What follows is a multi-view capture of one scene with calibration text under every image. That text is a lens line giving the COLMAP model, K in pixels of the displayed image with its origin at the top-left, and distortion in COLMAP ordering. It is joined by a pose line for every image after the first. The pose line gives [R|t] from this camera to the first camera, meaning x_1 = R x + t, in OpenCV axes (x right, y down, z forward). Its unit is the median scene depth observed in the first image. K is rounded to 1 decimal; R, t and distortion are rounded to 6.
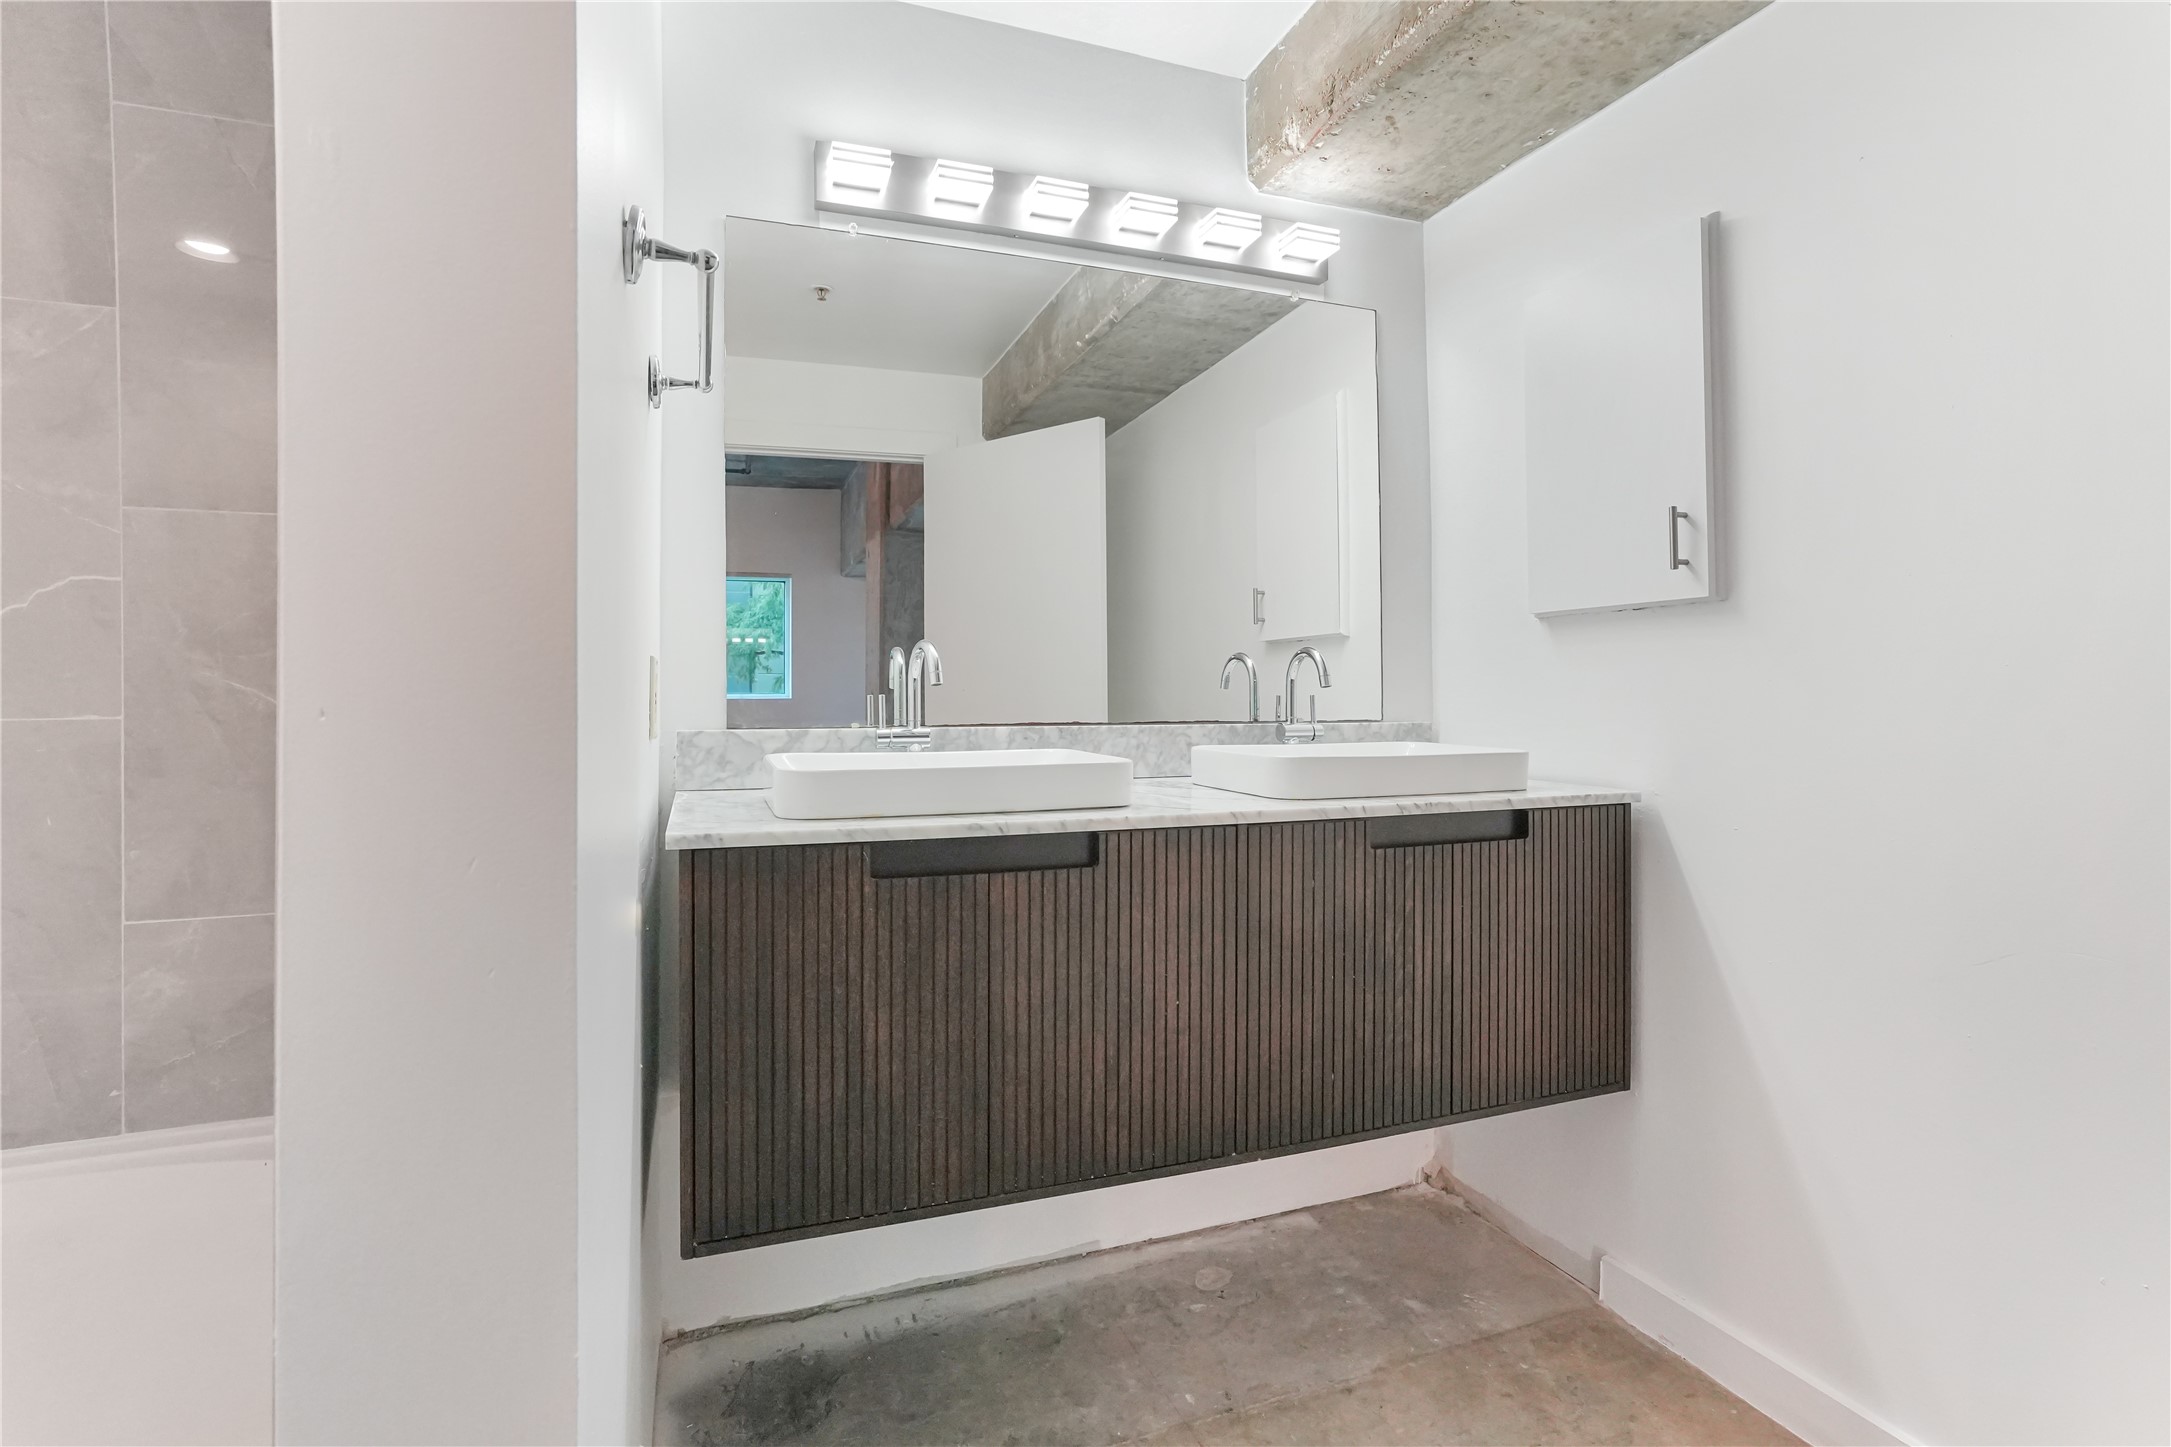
lens RADIAL K [[1035.5, 0, 1134.8], [0, 1035.5, 675.0], [0, 0, 1]] dist [-0.051250, 0.022681]
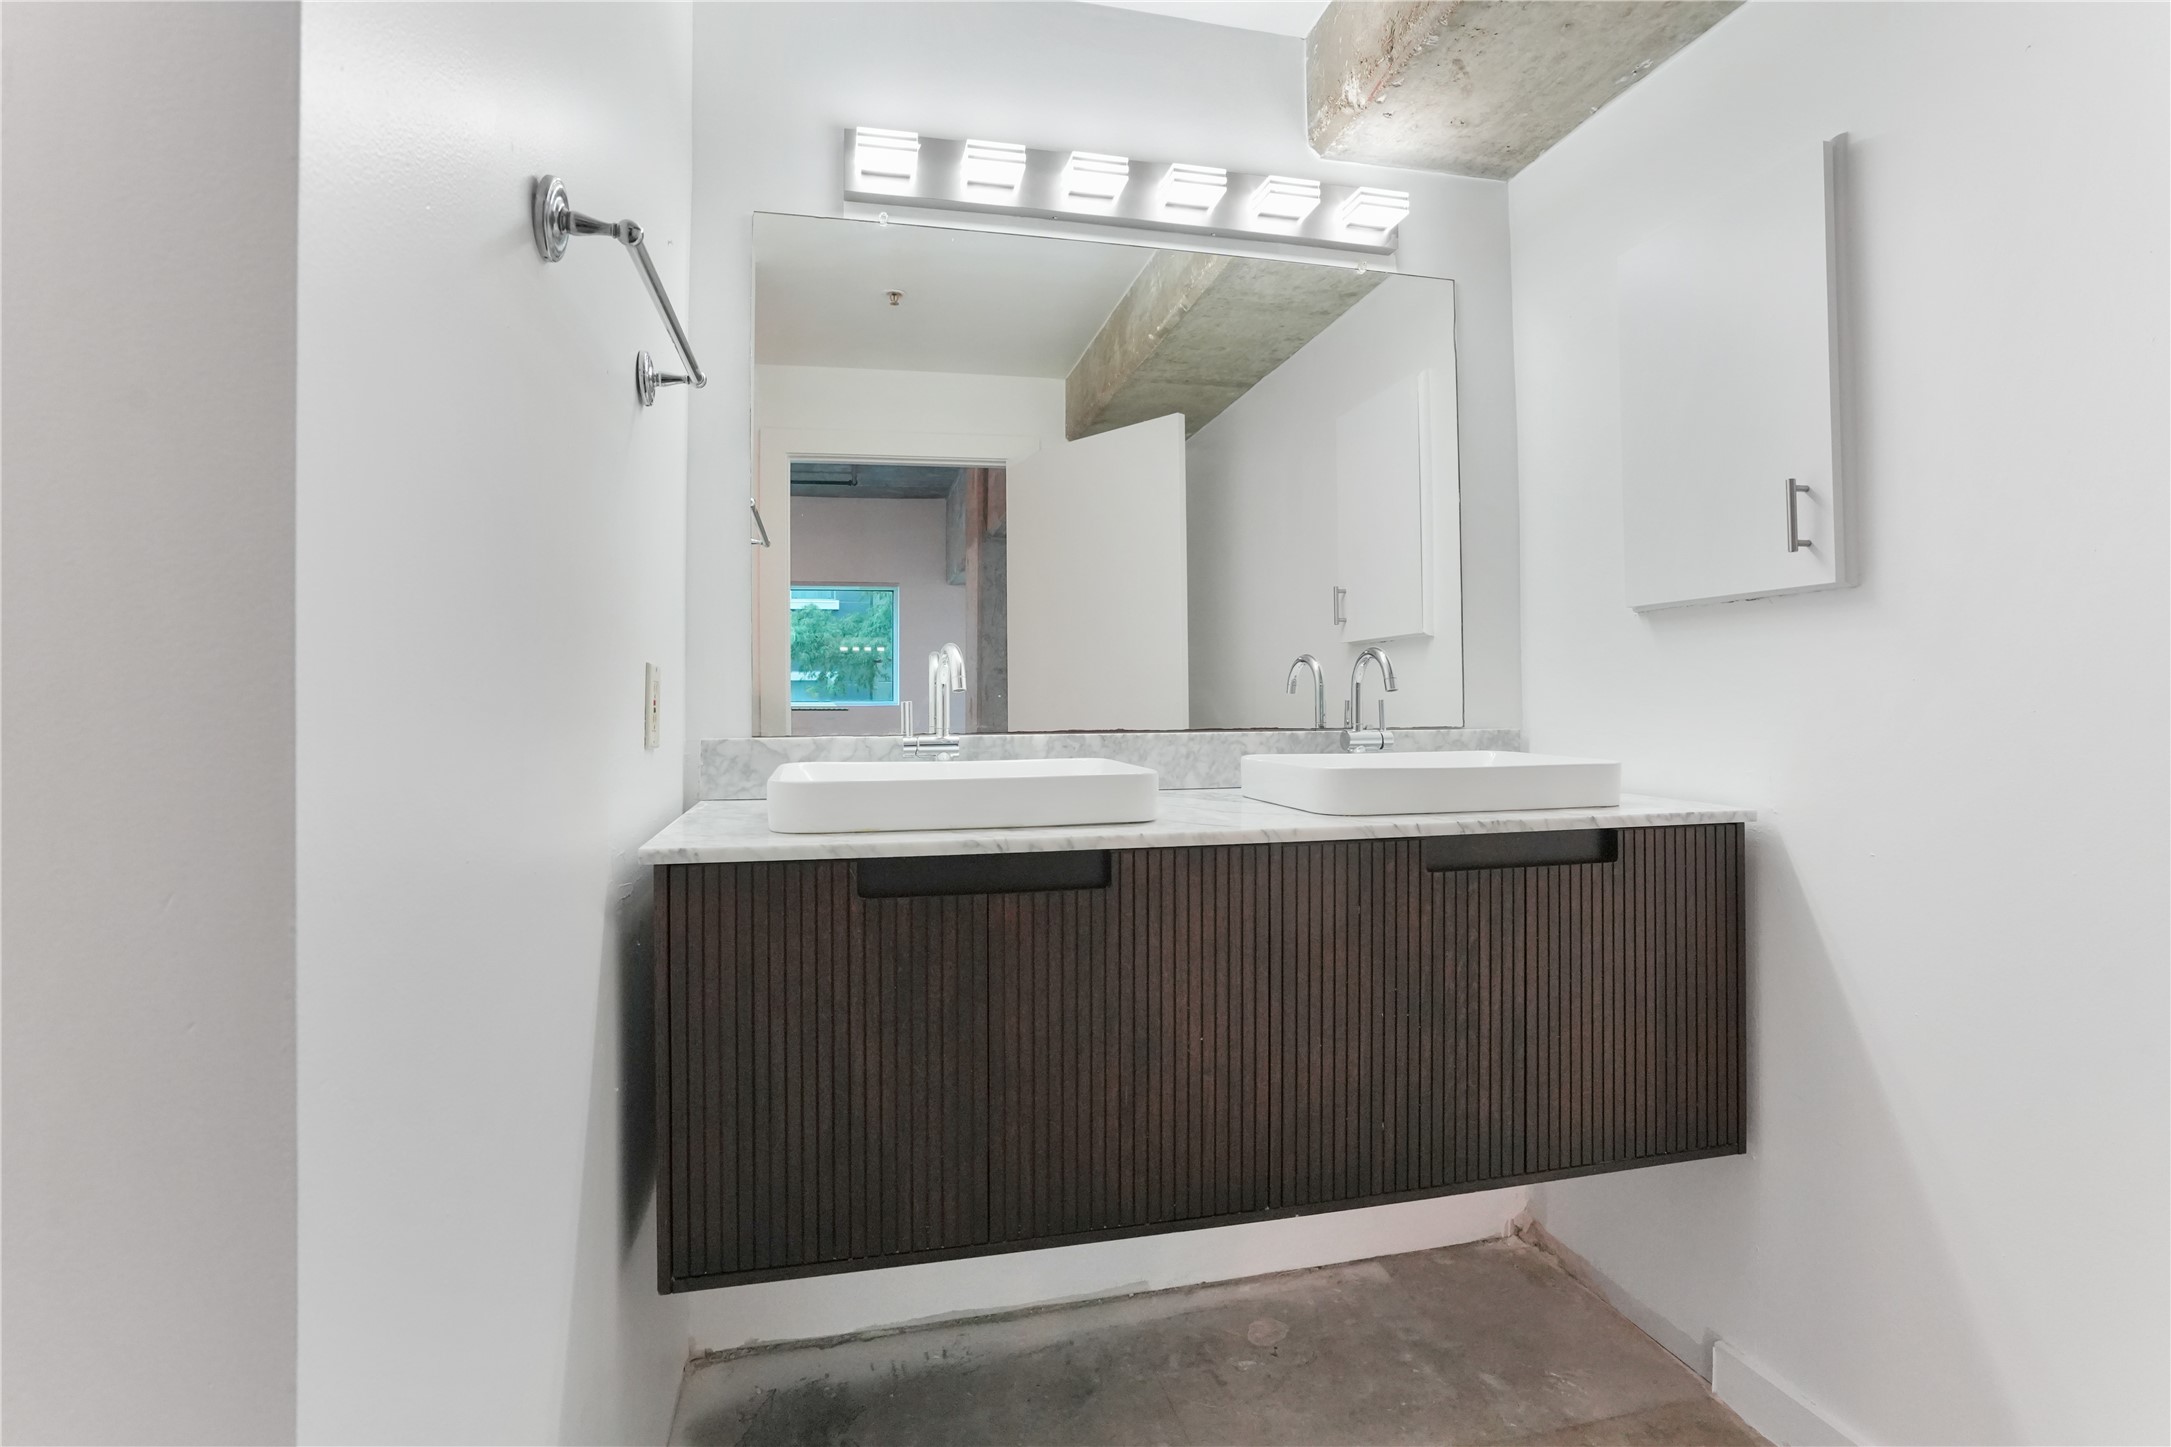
lens RADIAL K [[1035.5, 0, 1119.2], [0, 1035.5, 679.0], [0, 0, 1]] dist [-0.051250, 0.022681]
pose [[0.991500, -0.006021, -0.129965, 0.071498], [0.005785, 0.999981, -0.002196, 0.001935], [0.129976, 0.001426, 0.991516, 0.073708]]
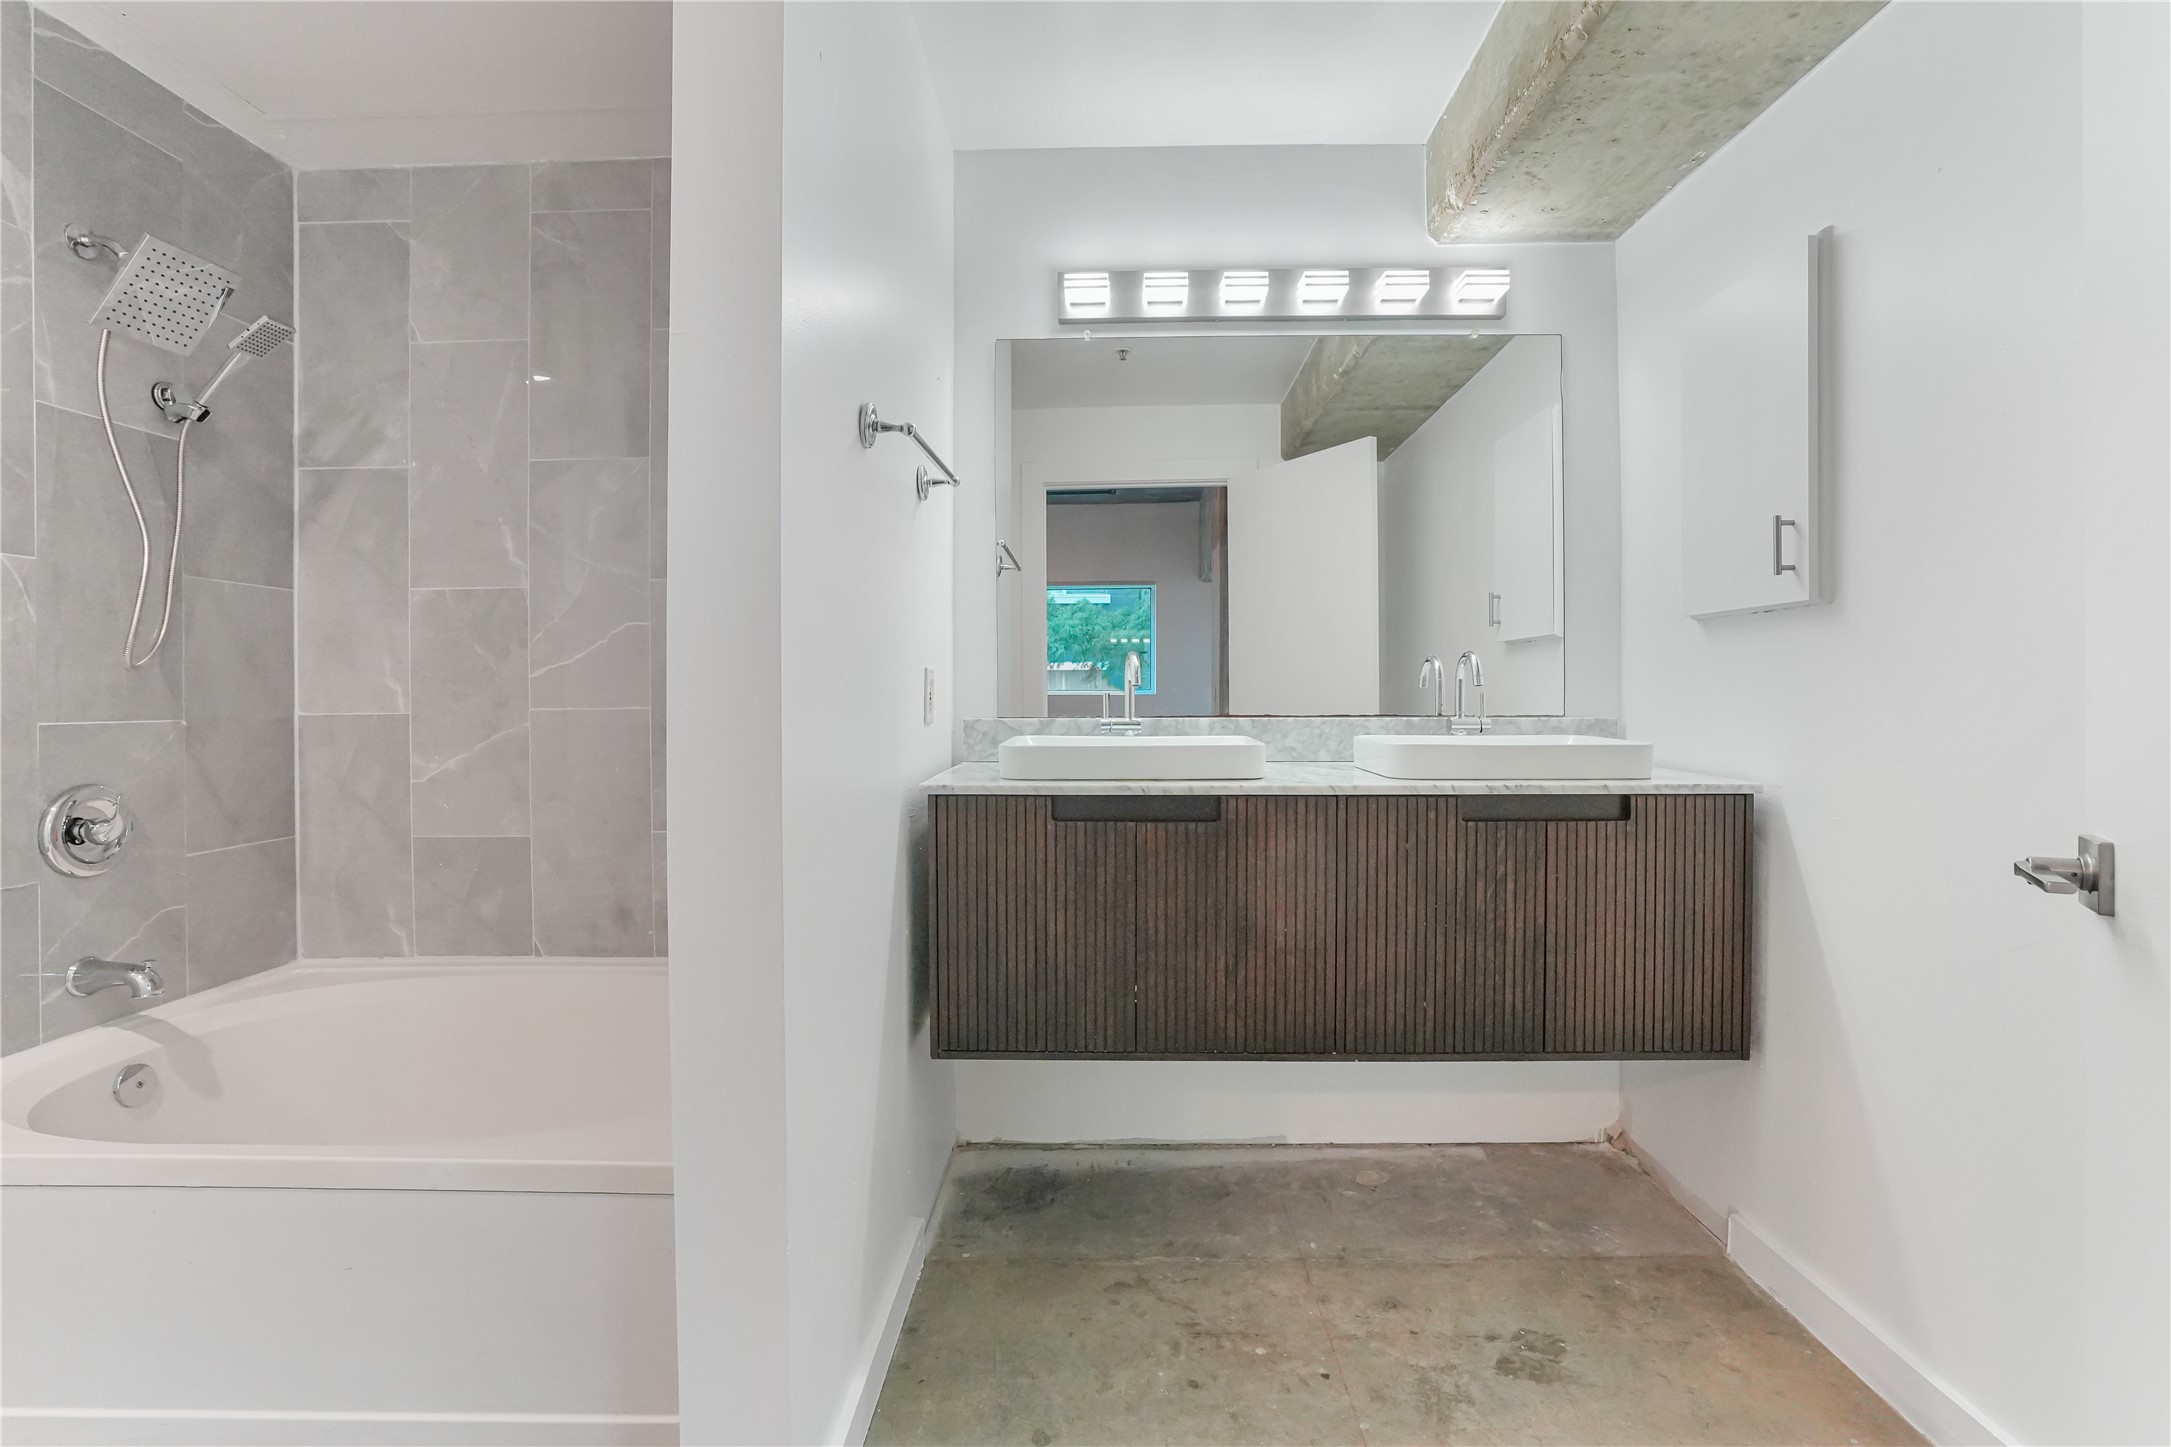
lens RADIAL K [[1035.5, 0, 1148.0], [0, 1035.5, 705.5], [0, 0, 1]] dist [-0.051250, 0.022681]
pose [[0.934059, 0.002953, -0.357107, 0.276248], [0.009296, 0.999426, 0.032579, -0.007454], [0.356998, -0.033751, 0.933495, -0.216508]]
